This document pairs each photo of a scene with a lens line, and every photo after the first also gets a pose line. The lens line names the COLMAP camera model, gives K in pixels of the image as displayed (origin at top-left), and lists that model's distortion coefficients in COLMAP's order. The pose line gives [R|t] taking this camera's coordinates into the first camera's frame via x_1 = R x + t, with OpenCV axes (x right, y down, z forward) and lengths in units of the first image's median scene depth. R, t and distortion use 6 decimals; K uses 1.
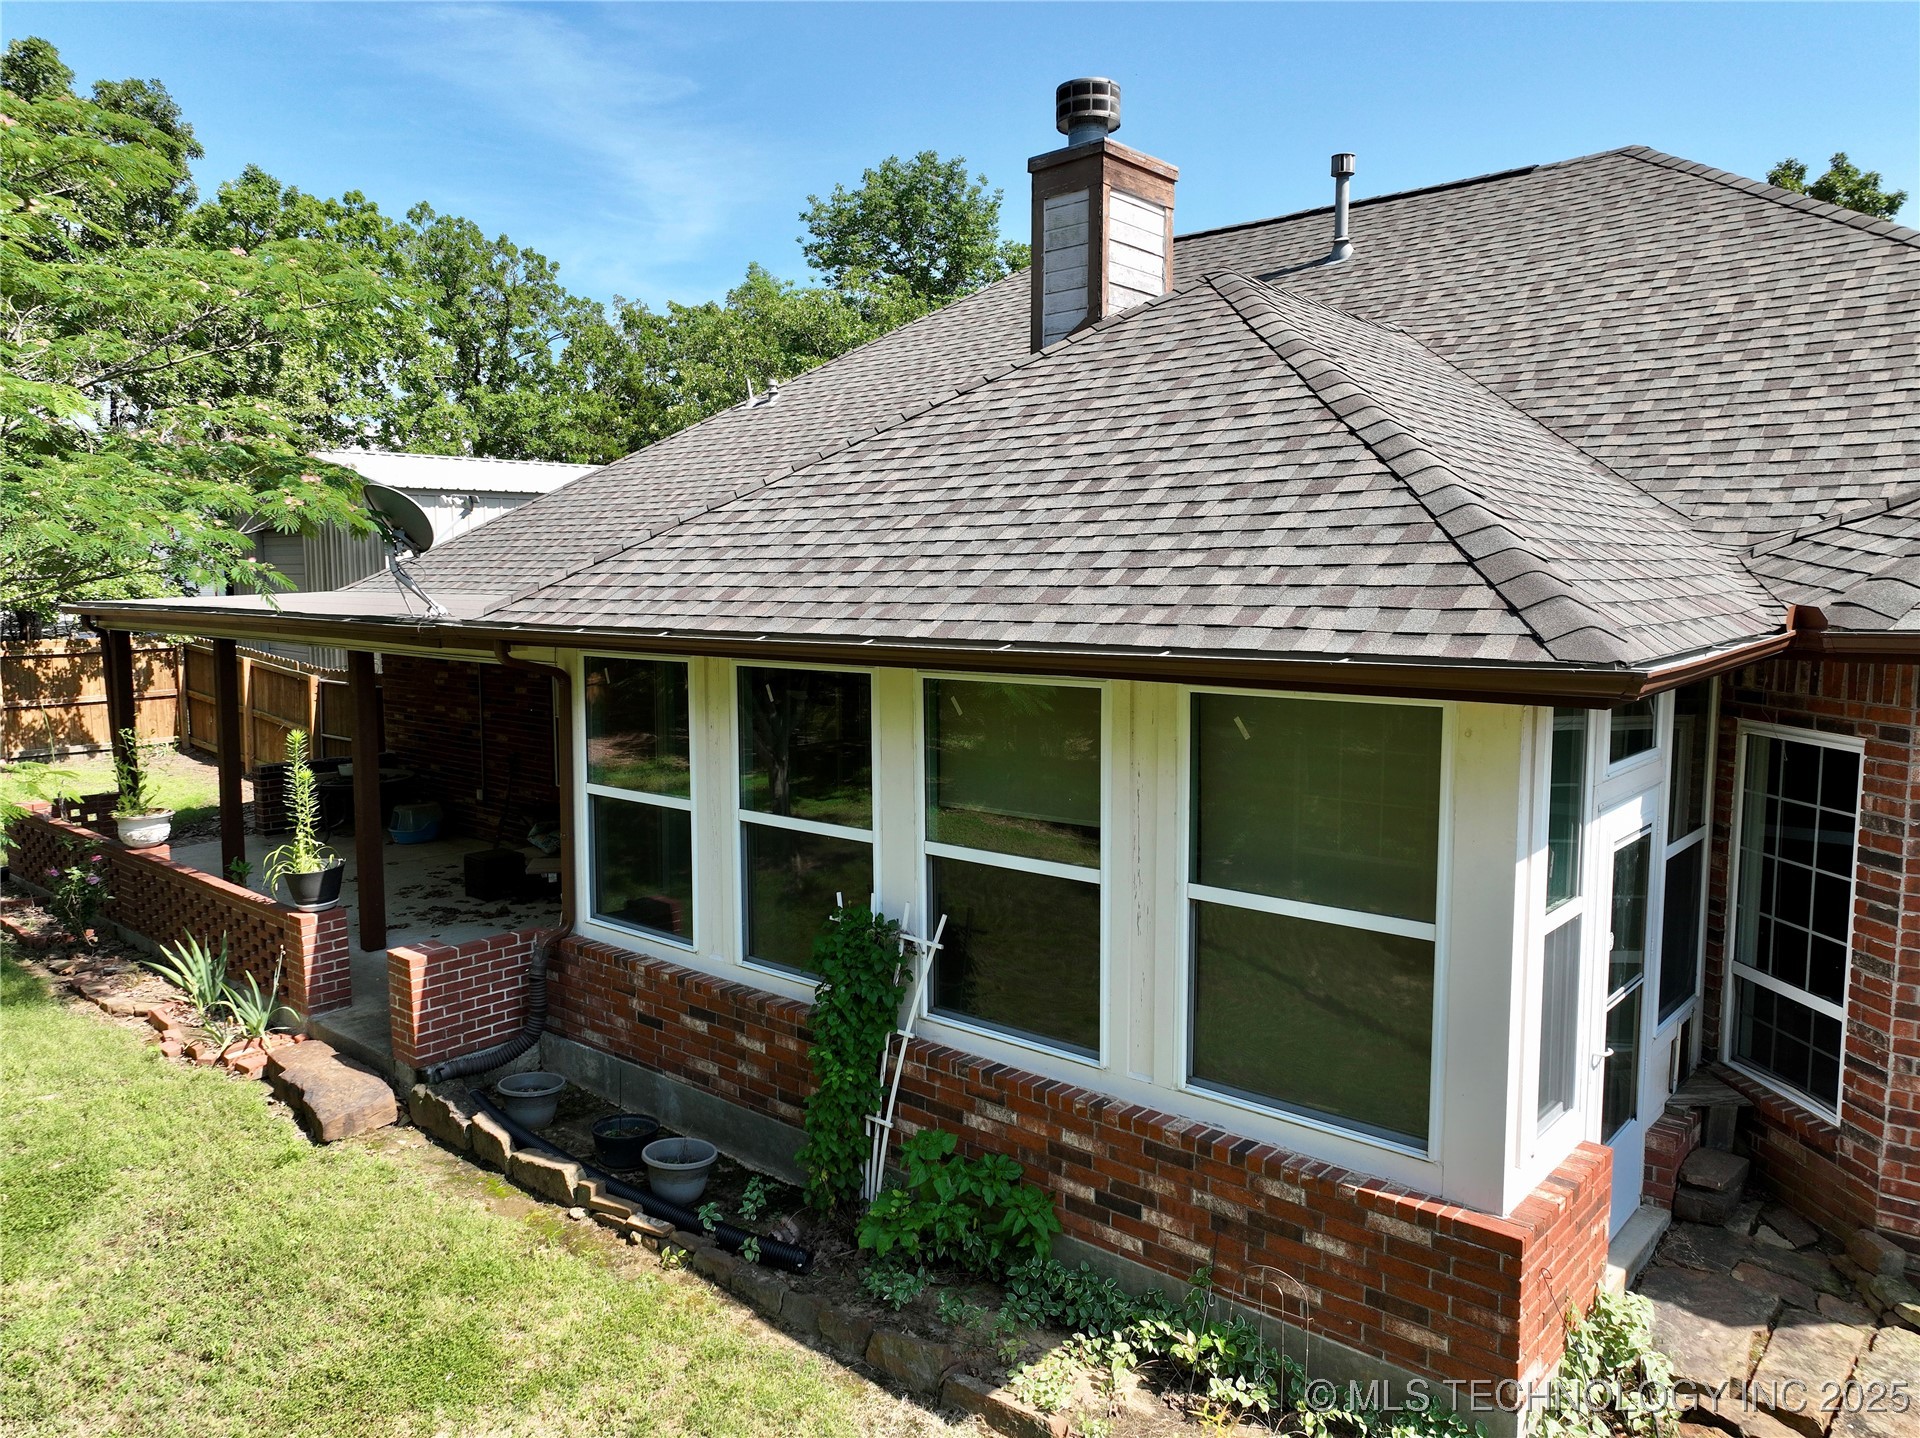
lens RADIAL K [[1350.2, 0, 955.7], [0, 1350.2, 719.1], [0, 0, 1]] dist [0.001899, 0.013011]
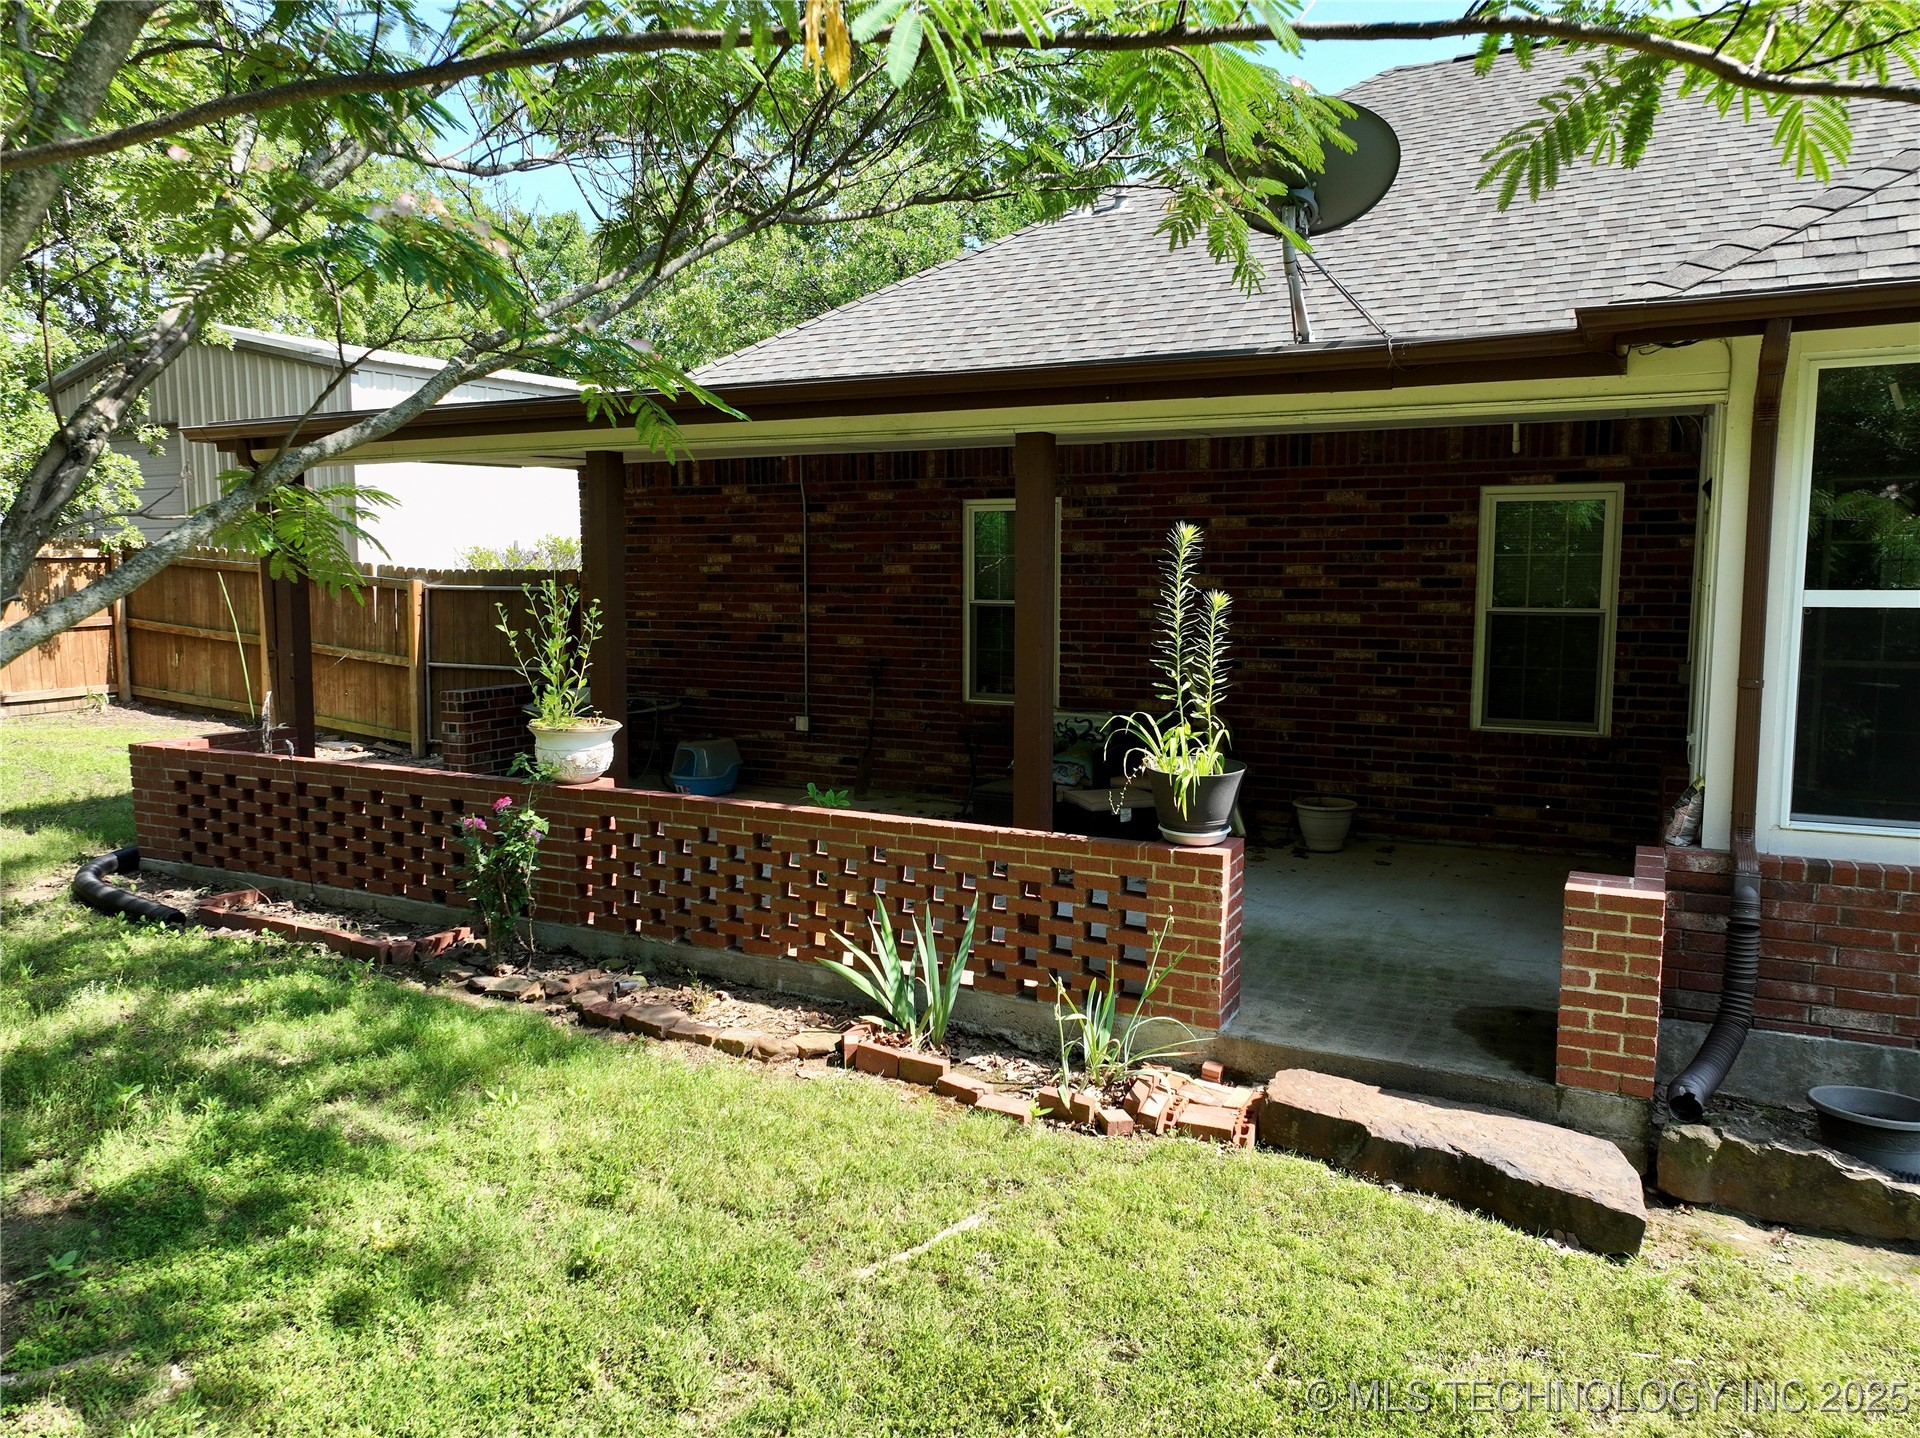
lens RADIAL K [[1350.2, 0, 955.7], [0, 1350.2, 719.1], [0, 0, 1]] dist [0.001899, 0.013011]
pose [[0.970116, -0.029787, 0.240806, -0.106137], [0.026765, 0.999517, 0.015810, 0.010769], [-0.241160, -0.008892, 0.970445, 0.067700]]
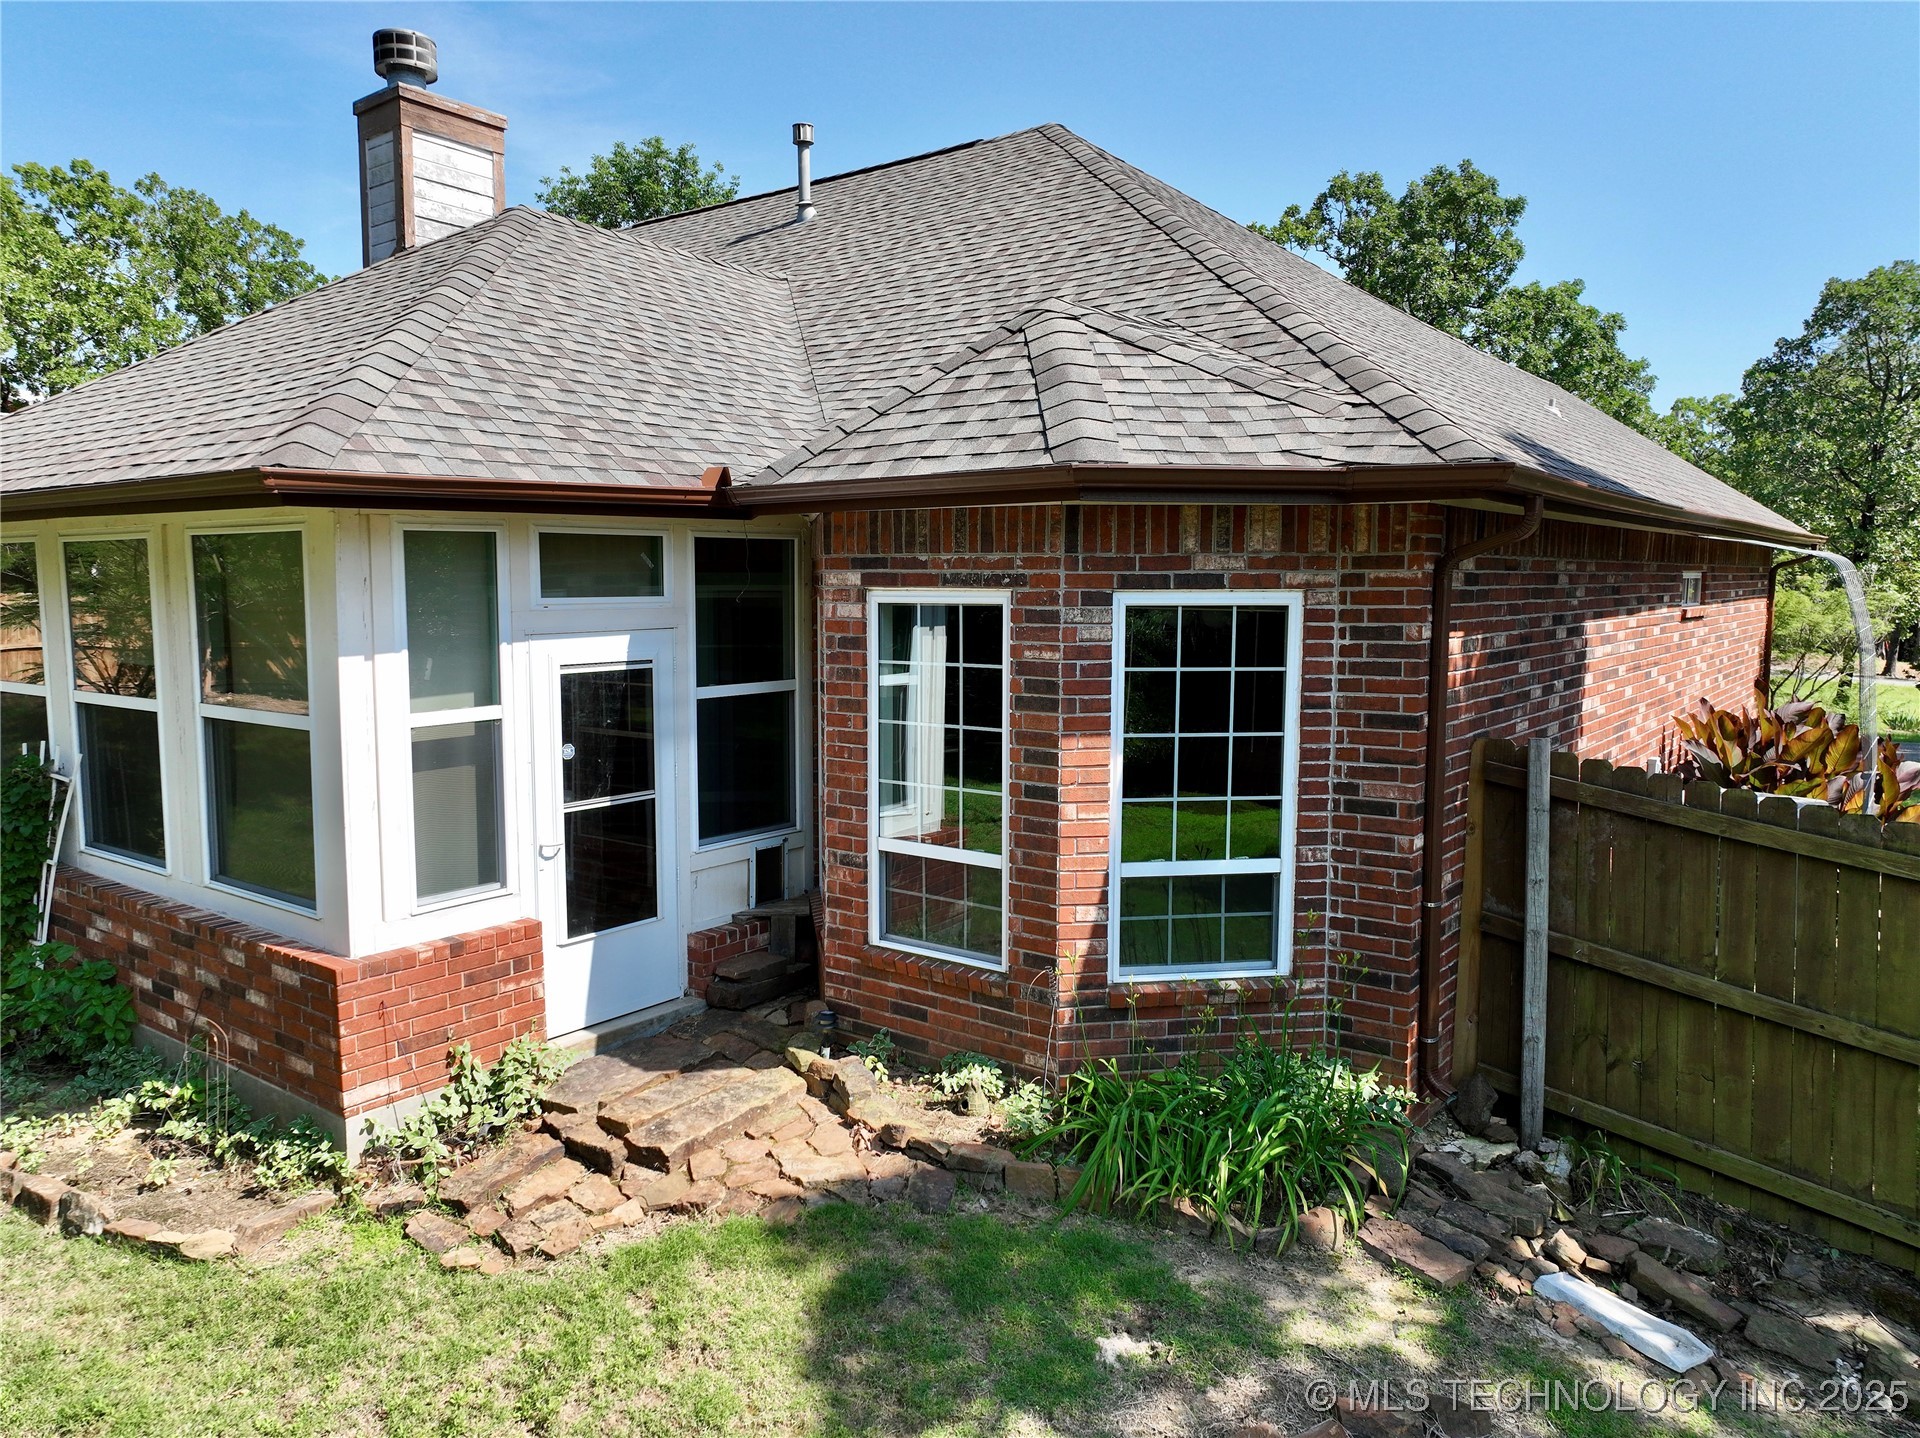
lens RADIAL K [[1353.5, 0, 960.0], [0, 1353.5, 719.0], [0, 0, 1]] dist [-0.035626, 0.070810]
pose [[0.997793, -0.001844, 0.066373, 0.641641], [0.002111, 0.999990, -0.003945, 0.121789], [-0.066365, 0.004076, 0.997787, -0.163727]]
